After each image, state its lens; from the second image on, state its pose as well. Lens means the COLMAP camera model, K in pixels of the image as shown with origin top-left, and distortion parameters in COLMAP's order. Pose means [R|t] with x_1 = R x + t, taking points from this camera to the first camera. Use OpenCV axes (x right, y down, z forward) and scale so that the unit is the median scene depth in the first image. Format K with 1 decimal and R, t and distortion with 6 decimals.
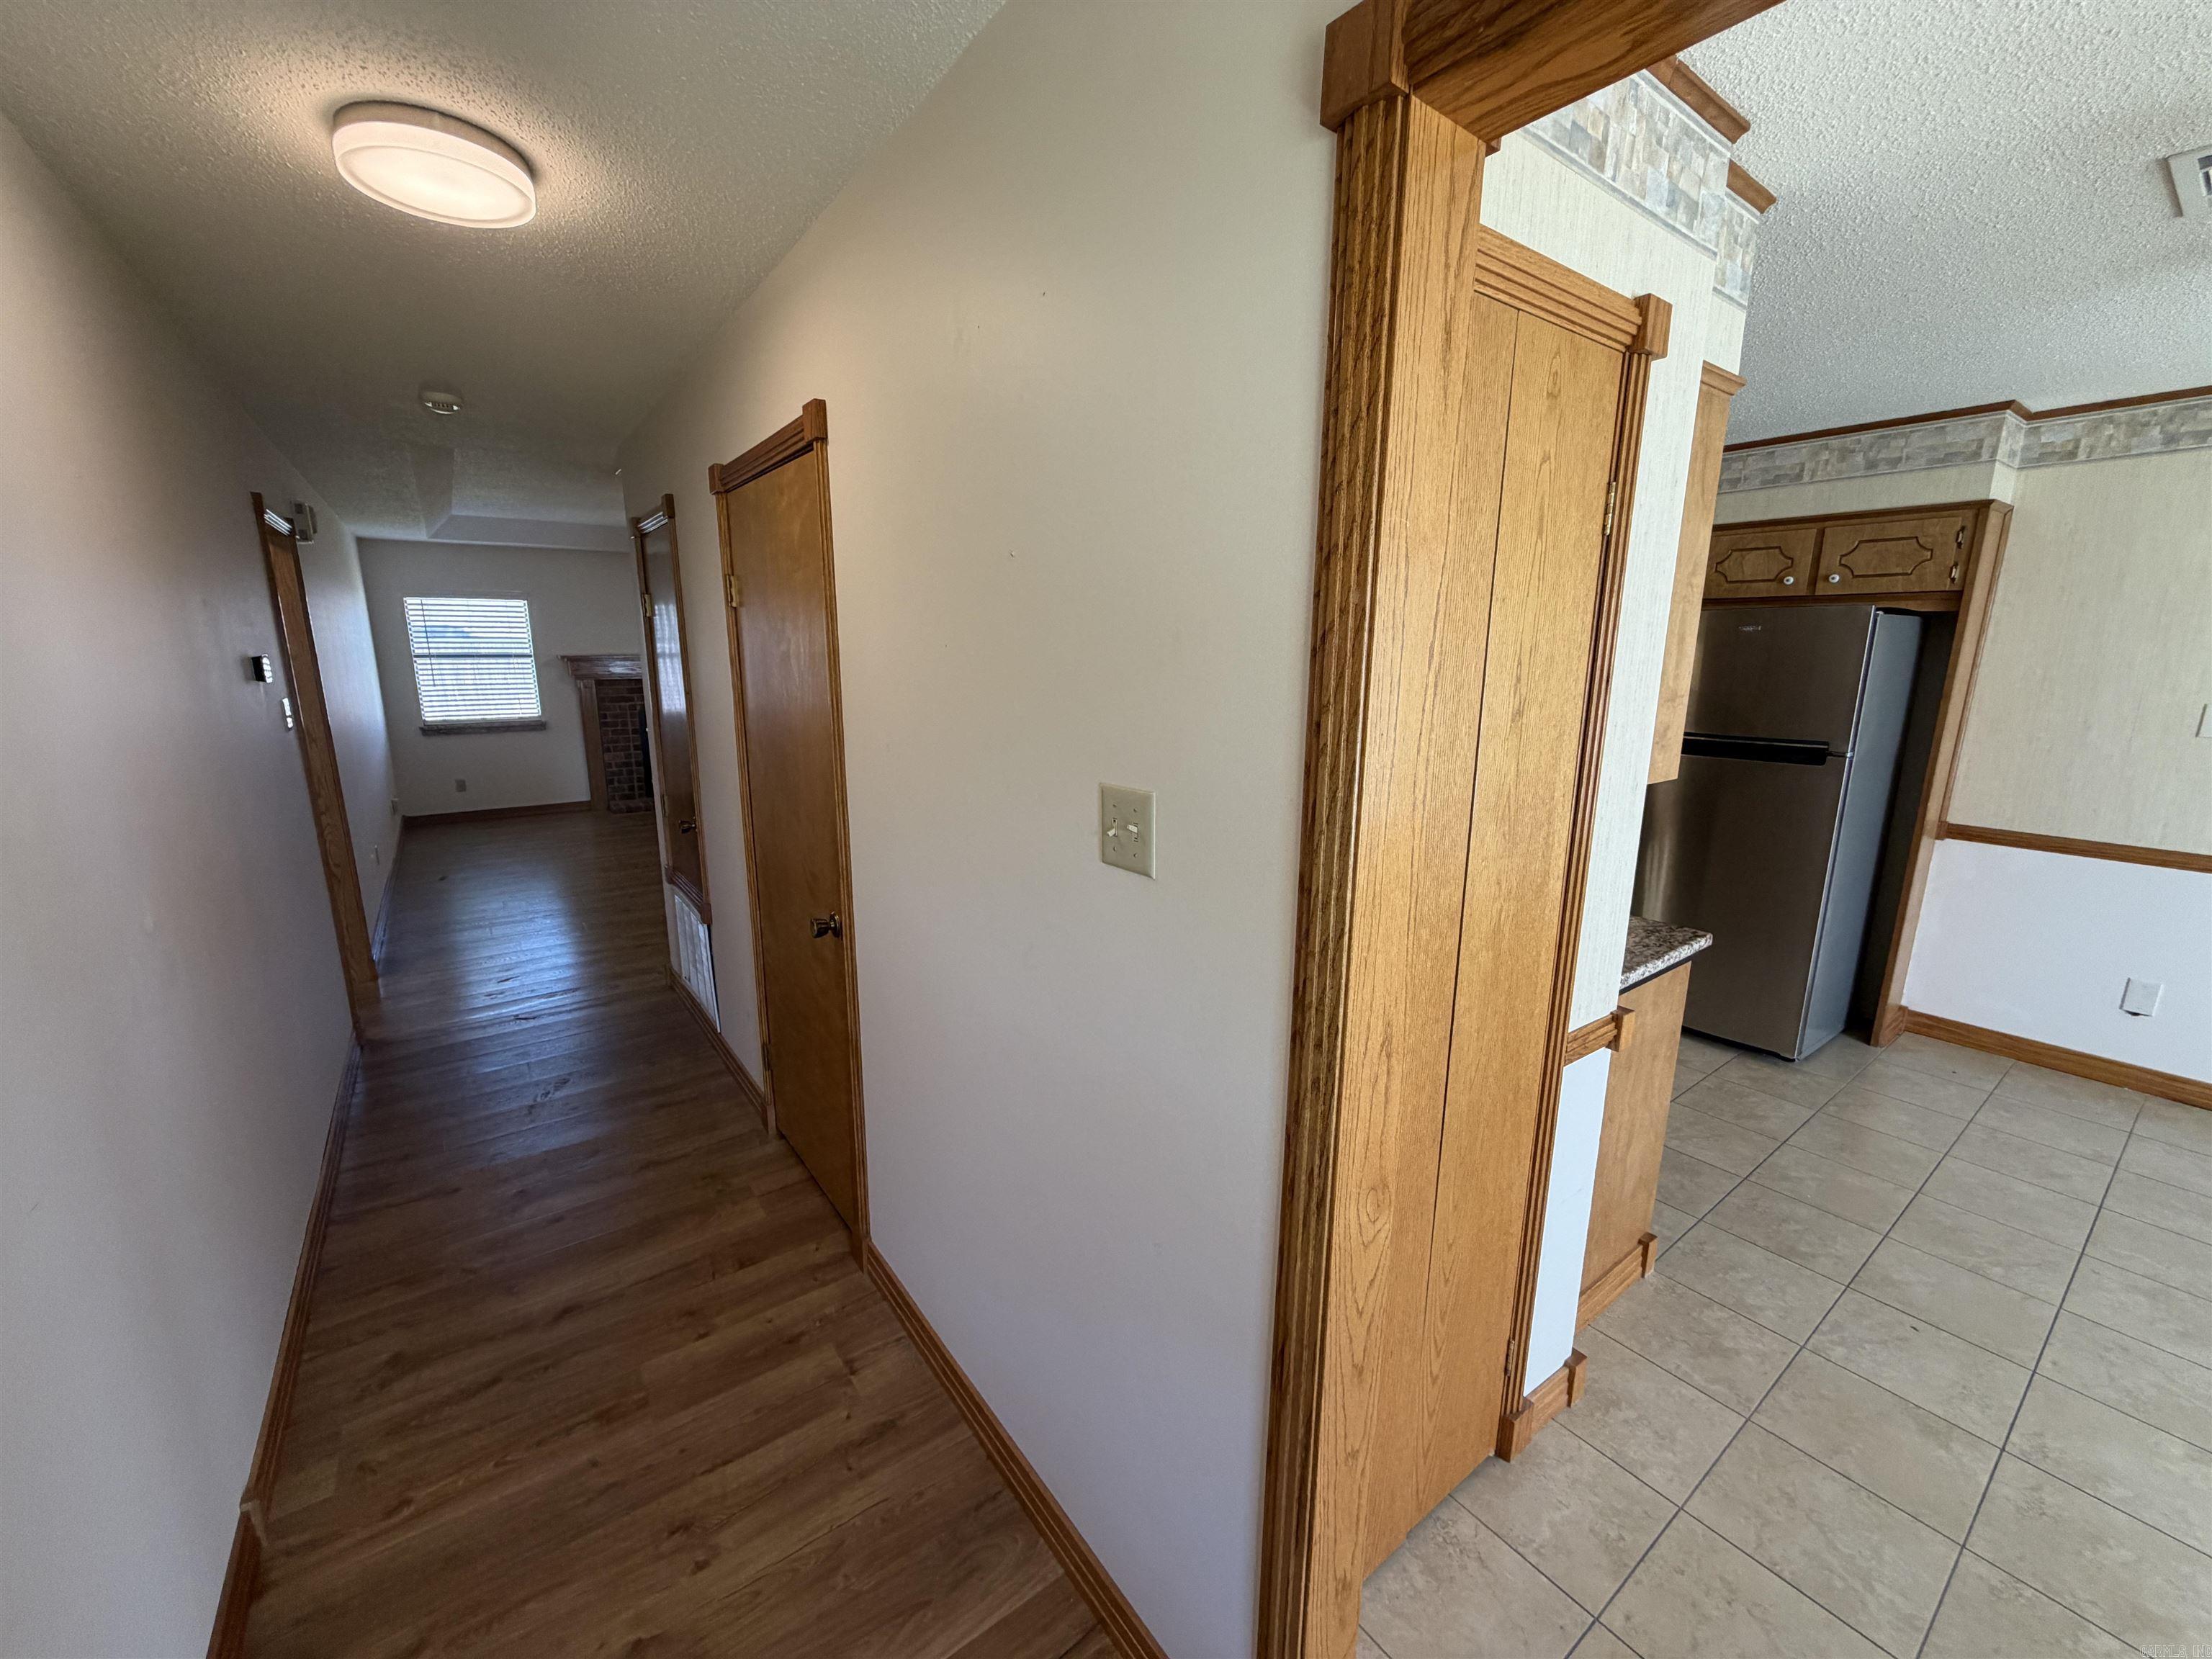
lens RADIAL K [[881.0, 0, 1101.1], [0, 881.0, 831.5], [0, 0, 1]] dist [0.002666, -0.000068]
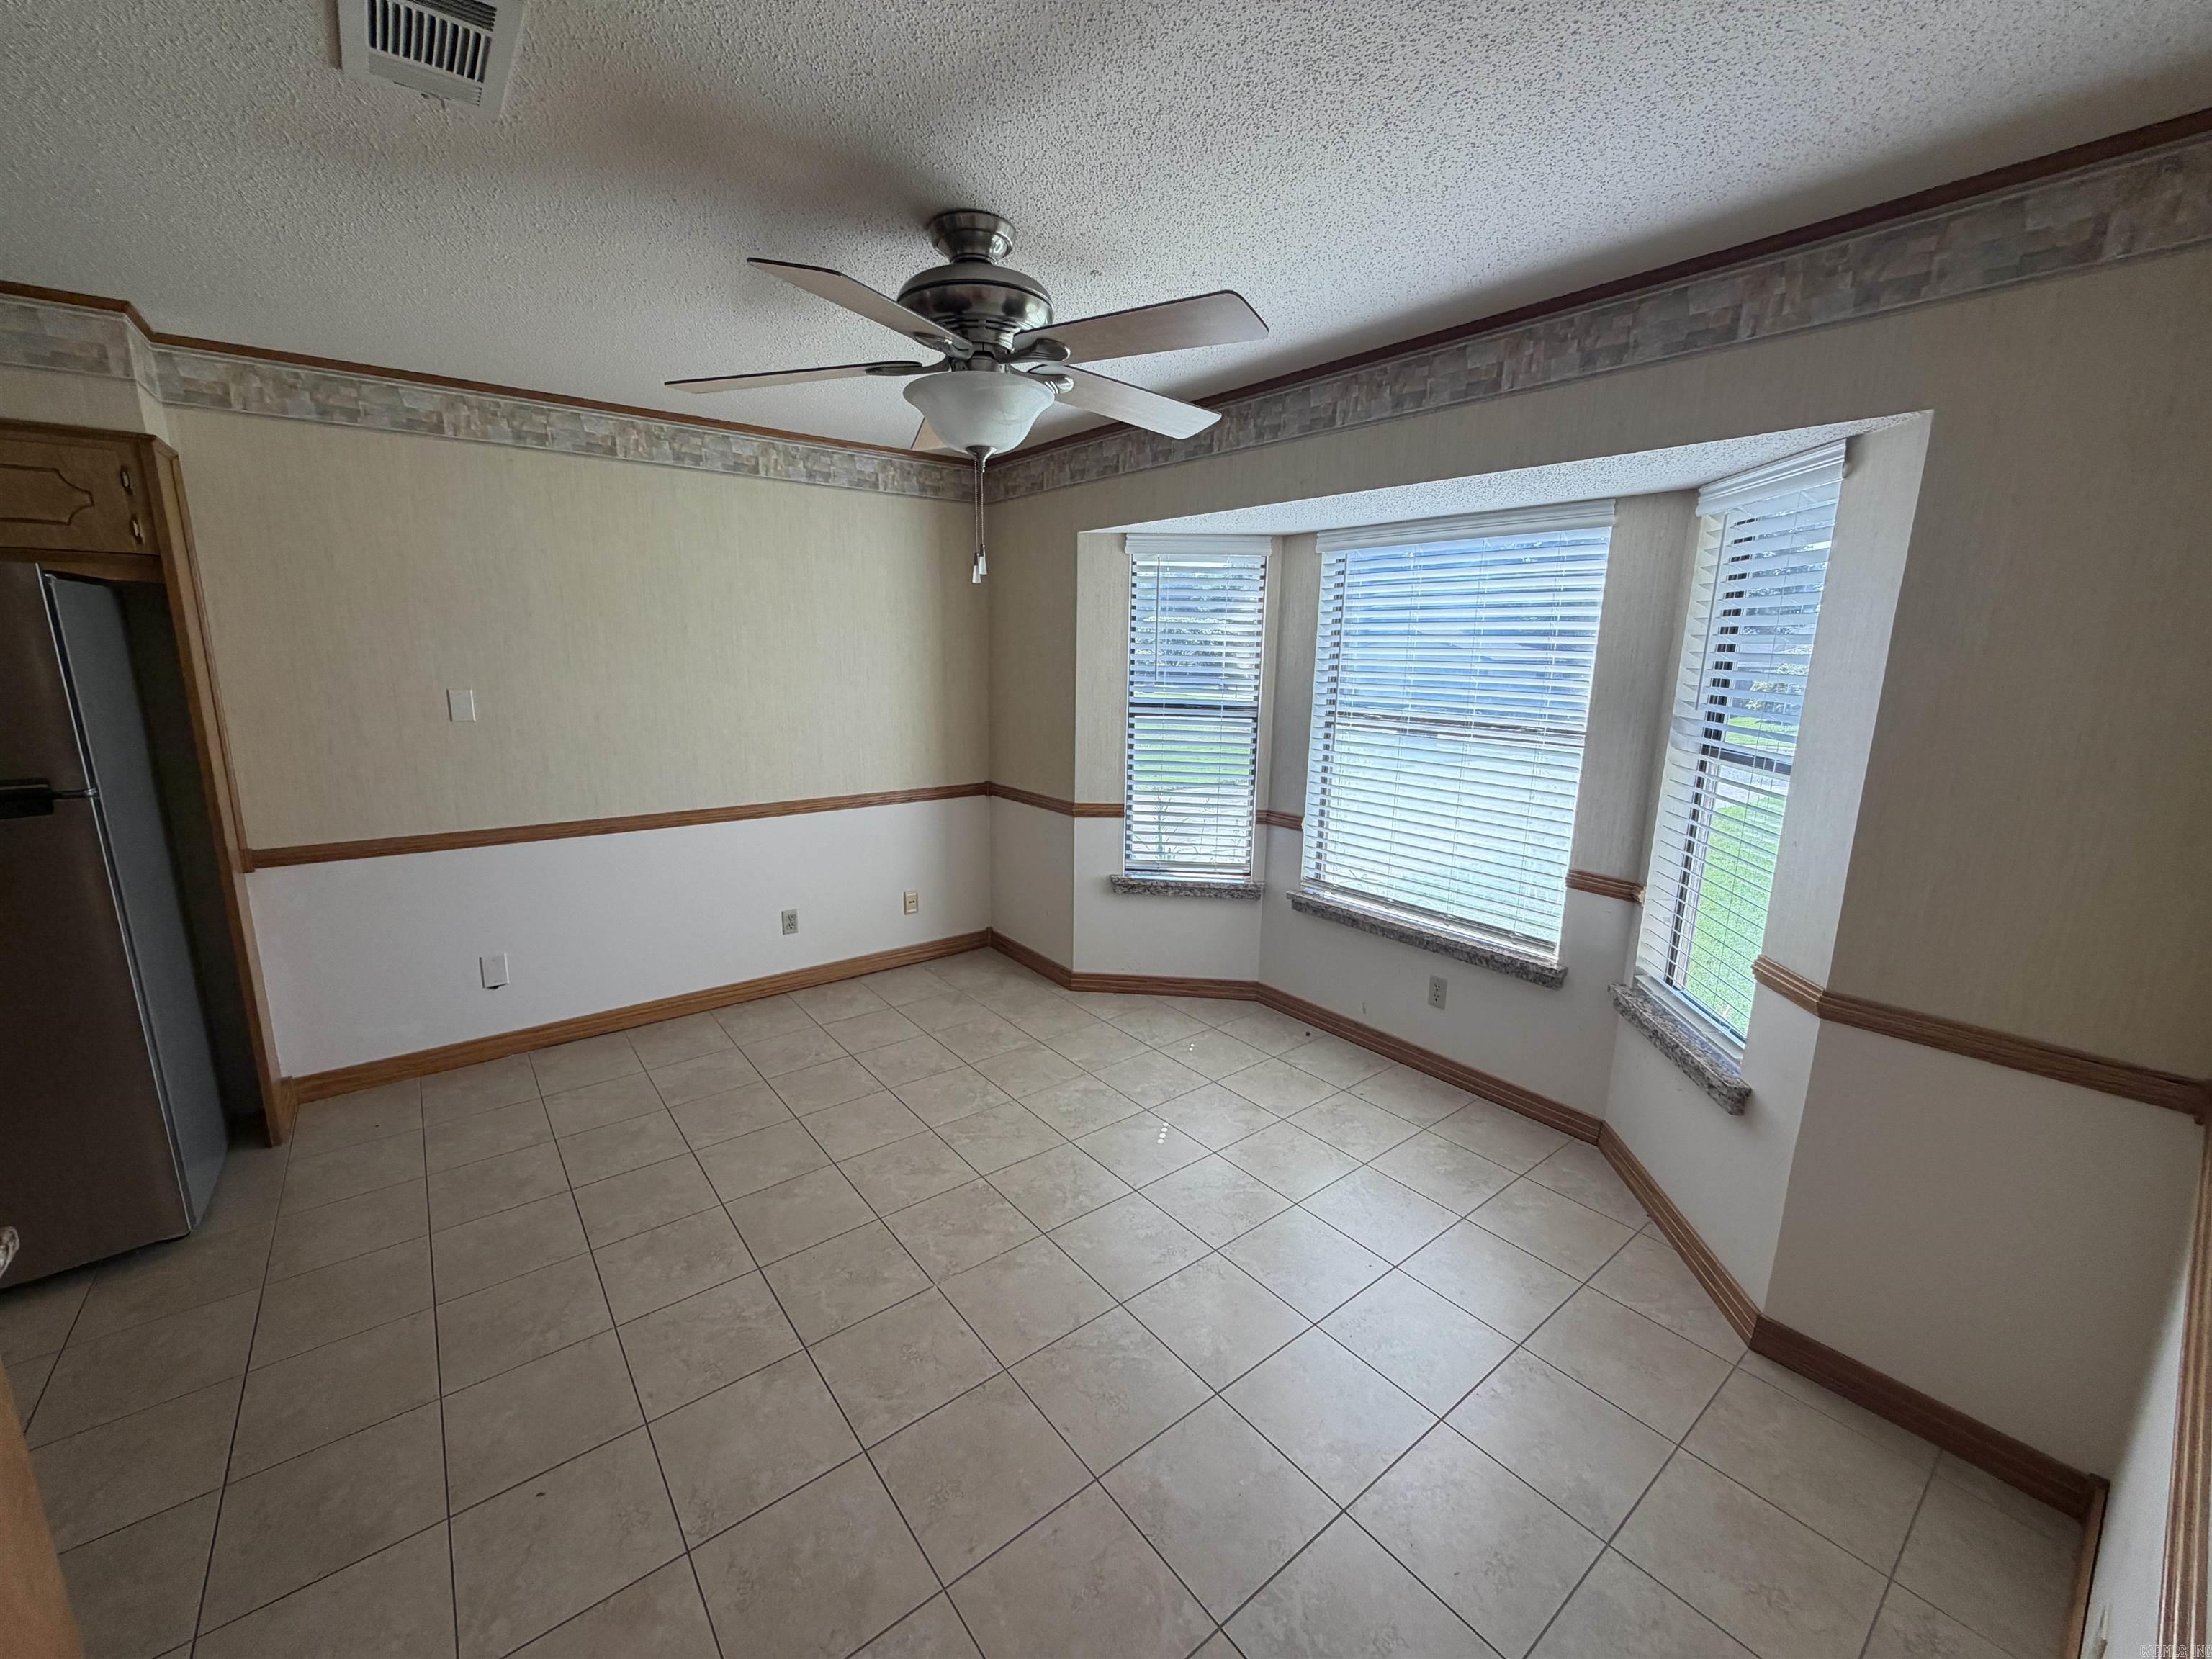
lens RADIAL K [[881.0, 0, 1101.1], [0, 881.0, 831.5], [0, 0, 1]] dist [0.002666, -0.000068]
pose [[-0.031417, -0.209038, 0.977403, 0.166161], [0.189105, 0.958981, 0.211176, -0.054436], [-0.981454, 0.191467, 0.009402, 0.251389]]
